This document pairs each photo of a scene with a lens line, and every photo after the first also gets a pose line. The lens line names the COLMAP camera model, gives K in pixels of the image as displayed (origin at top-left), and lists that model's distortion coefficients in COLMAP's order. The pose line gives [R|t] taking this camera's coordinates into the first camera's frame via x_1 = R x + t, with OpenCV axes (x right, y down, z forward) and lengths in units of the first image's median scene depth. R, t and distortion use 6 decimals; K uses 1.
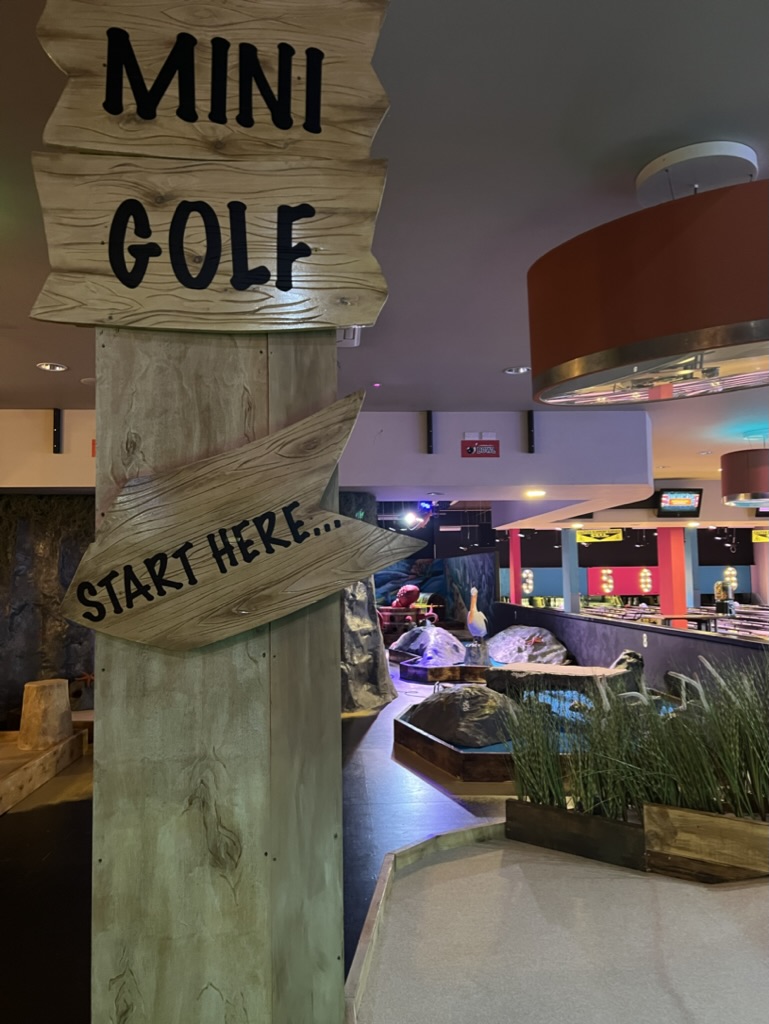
lens RADIAL K [[776.0, 0, 388.1], [0, 776.0, 514.0], [0, 0, 1]] dist [0.001294, -0.004678]
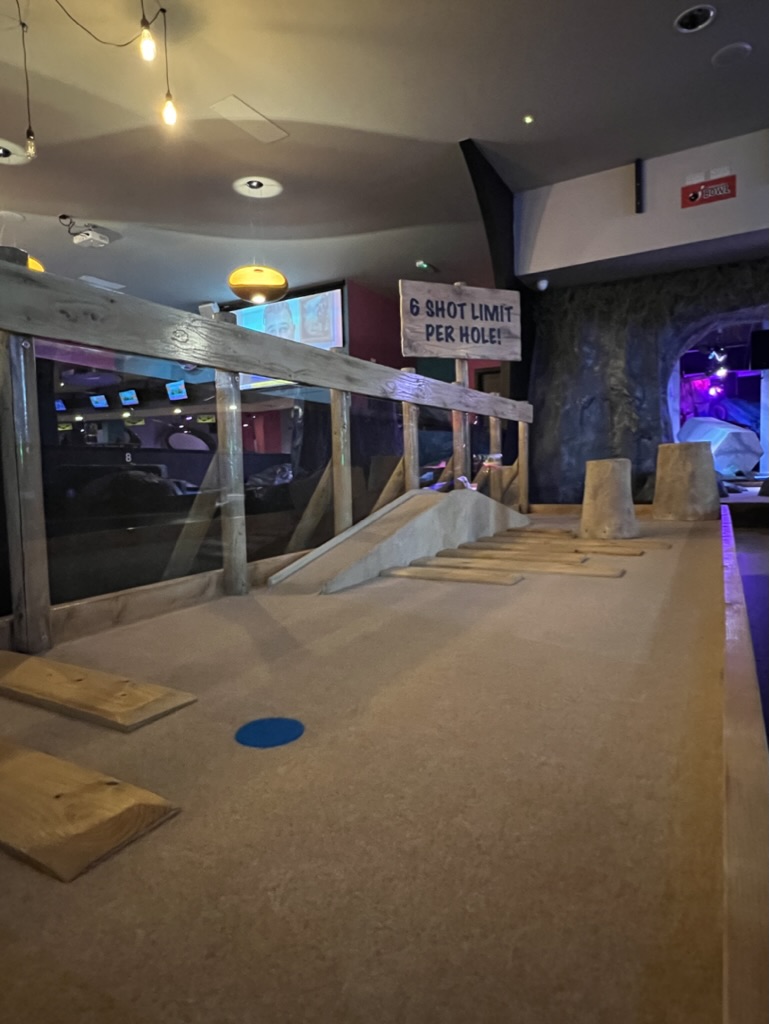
lens RADIAL K [[593.6, 0, 387.4], [0, 593.6, 511.1], [0, 0, 1]] dist [-0.002762, -0.000365]
pose [[0.826642, 0.034032, -0.561698, -0.255149], [0.059163, 0.987382, 0.146893, 0.130344], [0.559610, -0.154659, 0.814197, 0.223188]]
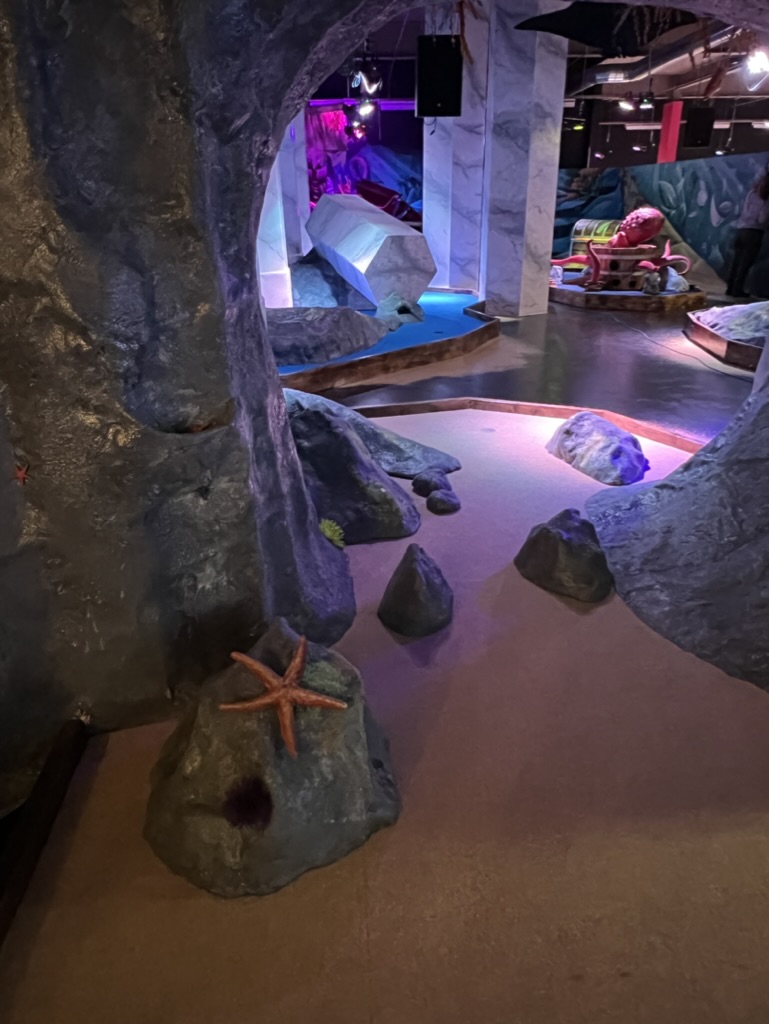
lens RADIAL K [[693.3, 0, 383.9], [0, 693.3, 513.0], [0, 0, 1]] dist [0.002073, -0.000180]
pose [[0.998923, 0.020174, -0.041782, -0.336410], [0.002694, 0.873782, 0.486311, 0.072172], [0.046319, -0.485899, 0.872787, 0.824546]]
